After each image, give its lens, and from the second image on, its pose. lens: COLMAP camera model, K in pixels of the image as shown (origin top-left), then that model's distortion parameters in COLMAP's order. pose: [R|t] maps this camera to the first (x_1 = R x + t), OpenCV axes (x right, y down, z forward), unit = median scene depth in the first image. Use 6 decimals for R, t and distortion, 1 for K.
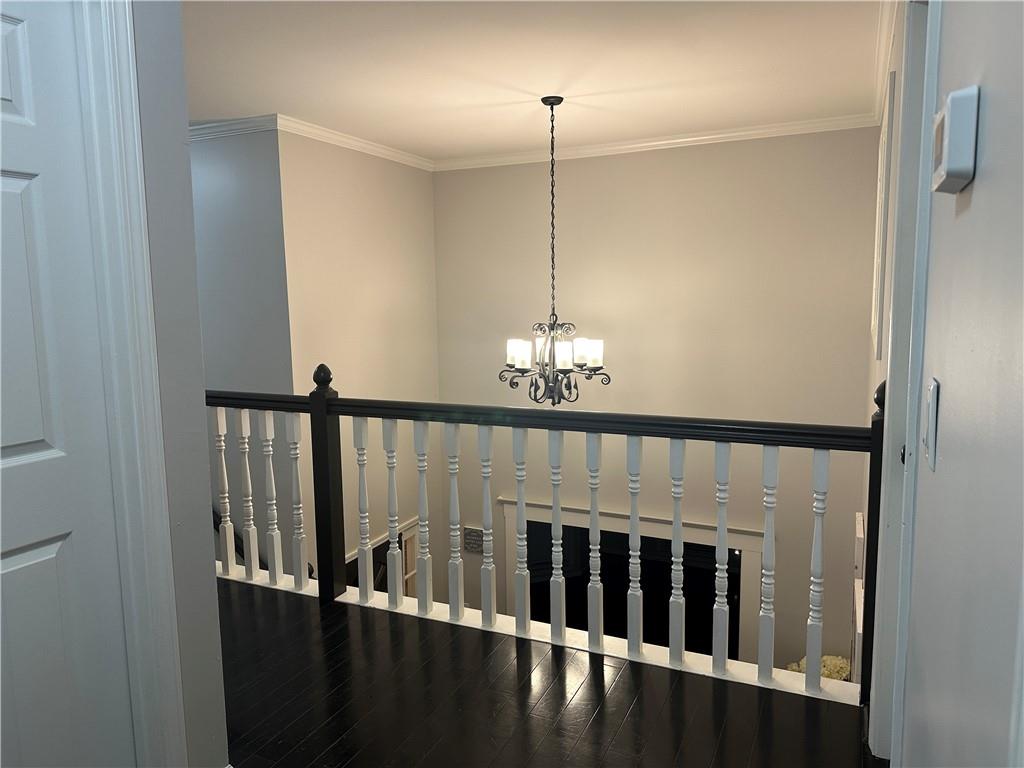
lens RADIAL K [[709.5, 0, 508.0], [0, 709.5, 383.6], [0, 0, 1]] dist [0.030794, -0.039521]
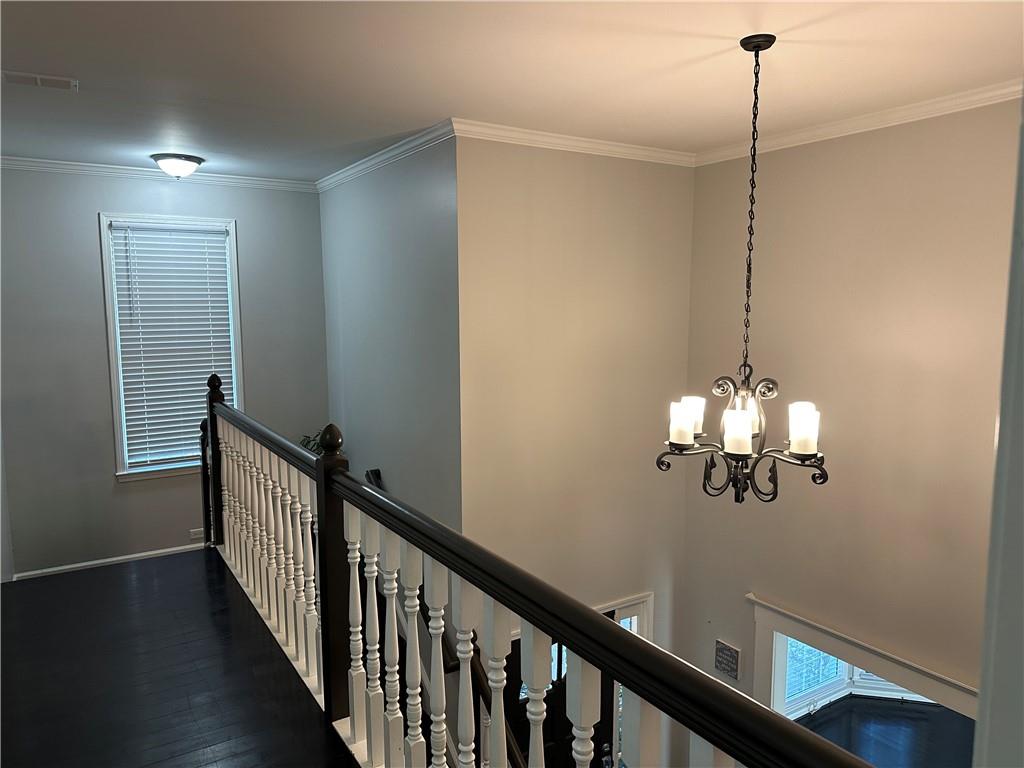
lens RADIAL K [[709.5, 0, 514.0], [0, 709.5, 376.2], [0, 0, 1]] dist [0.030794, -0.039521]
pose [[0.840306, 0.067063, -0.537948, 0.246830], [-0.079758, 0.996814, -0.000318, -0.071778], [0.536213, 0.043173, 0.842978, 0.336249]]
